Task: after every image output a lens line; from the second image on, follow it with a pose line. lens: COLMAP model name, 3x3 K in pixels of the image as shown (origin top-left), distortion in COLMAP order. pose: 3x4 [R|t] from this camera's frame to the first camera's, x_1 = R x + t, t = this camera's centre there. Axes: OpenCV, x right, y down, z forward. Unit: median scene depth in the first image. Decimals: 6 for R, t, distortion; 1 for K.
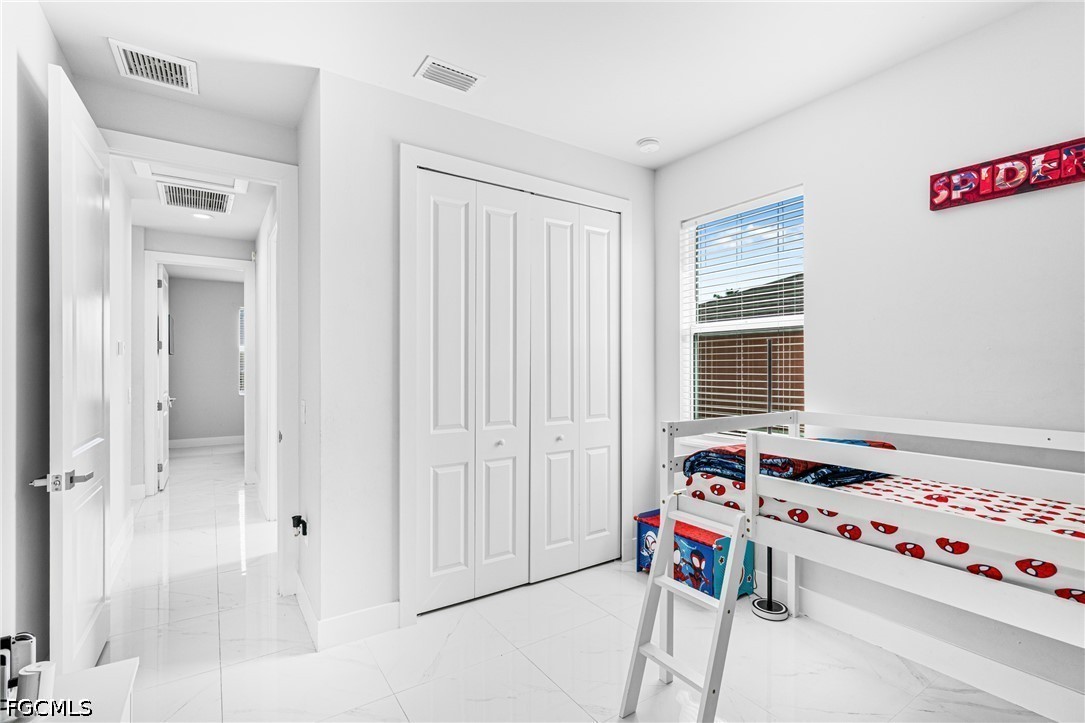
lens RADIAL K [[492.9, 0, 539.1], [0, 492.9, 366.5], [0, 0, 1]] dist [-0.013621, 0.007182]
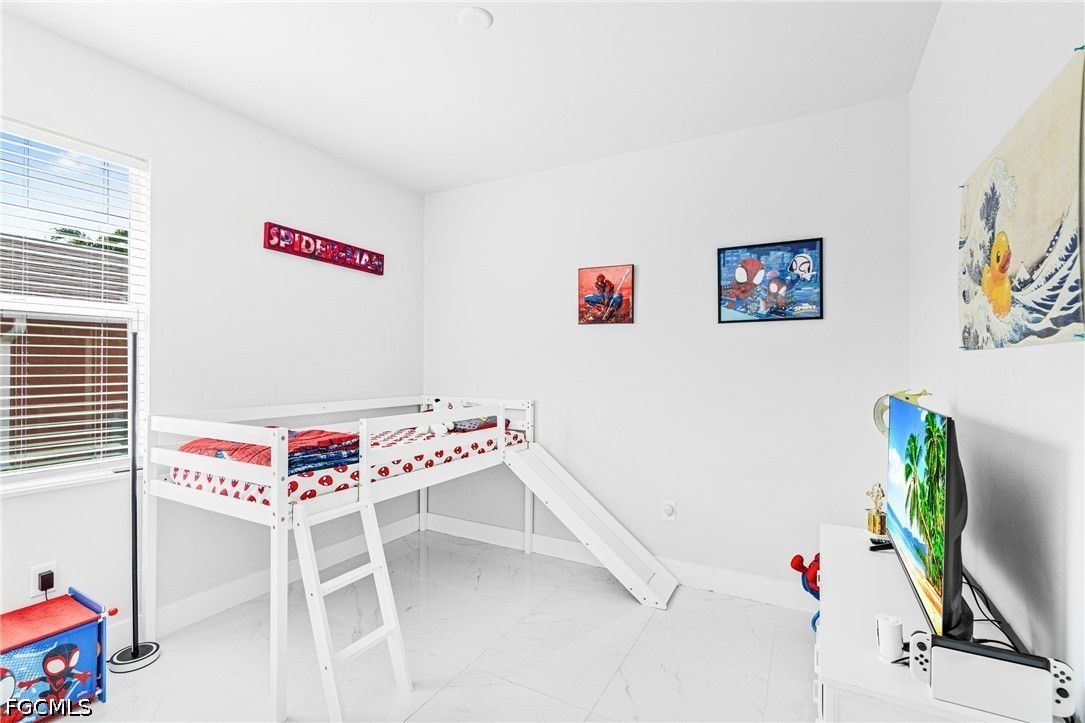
lens RADIAL K [[492.9, 0, 542.2], [0, 492.9, 361.0], [0, 0, 1]] dist [-0.013621, 0.007182]
pose [[-0.467987, 0.002716, 0.883731, -0.775654], [-0.008887, 0.999930, -0.007779, -0.009095], [-0.883691, -0.011494, -0.467930, 1.033118]]
